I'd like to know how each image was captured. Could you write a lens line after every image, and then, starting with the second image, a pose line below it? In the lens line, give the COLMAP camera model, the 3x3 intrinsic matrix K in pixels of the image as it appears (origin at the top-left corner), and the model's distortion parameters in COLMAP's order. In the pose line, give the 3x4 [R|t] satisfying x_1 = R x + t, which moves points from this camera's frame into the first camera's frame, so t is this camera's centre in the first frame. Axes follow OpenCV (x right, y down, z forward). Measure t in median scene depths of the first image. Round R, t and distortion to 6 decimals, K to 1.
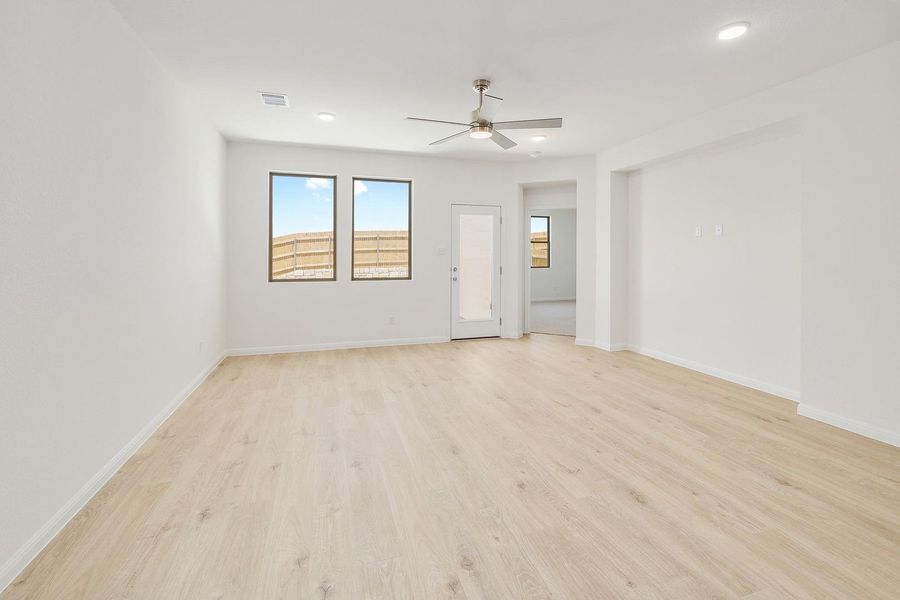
lens RADIAL K [[398.8, 0, 447.1], [0, 398.8, 261.6], [0, 0, 1]] dist [0.000470, -0.000636]
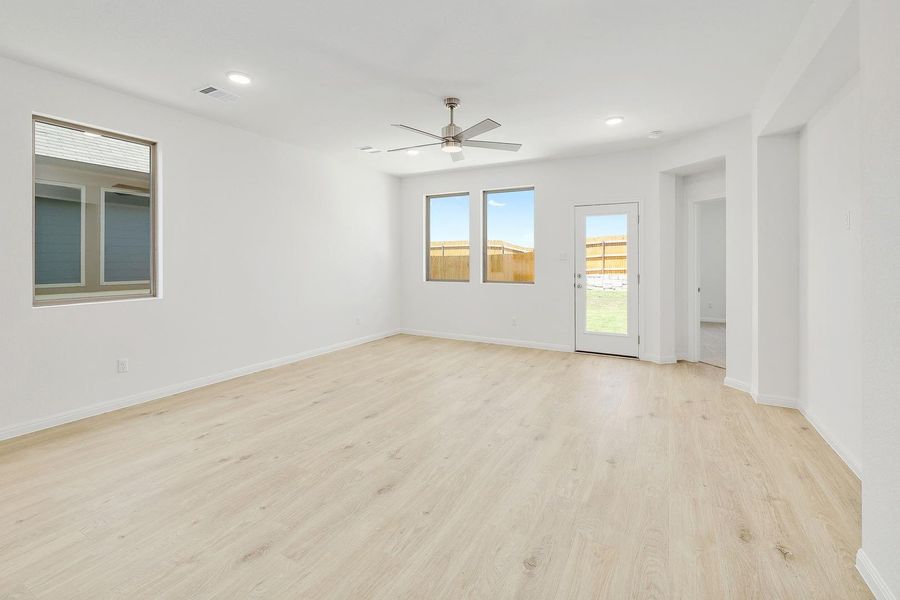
lens RADIAL K [[398.8, 0, 447.1], [0, 398.8, 261.6], [0, 0, 1]] dist [0.000470, -0.000636]
pose [[0.688628, 0.003882, -0.725104, 0.550505], [-0.012284, 0.999905, -0.006312, -0.004177], [0.725011, 0.013254, 0.688610, 0.154315]]
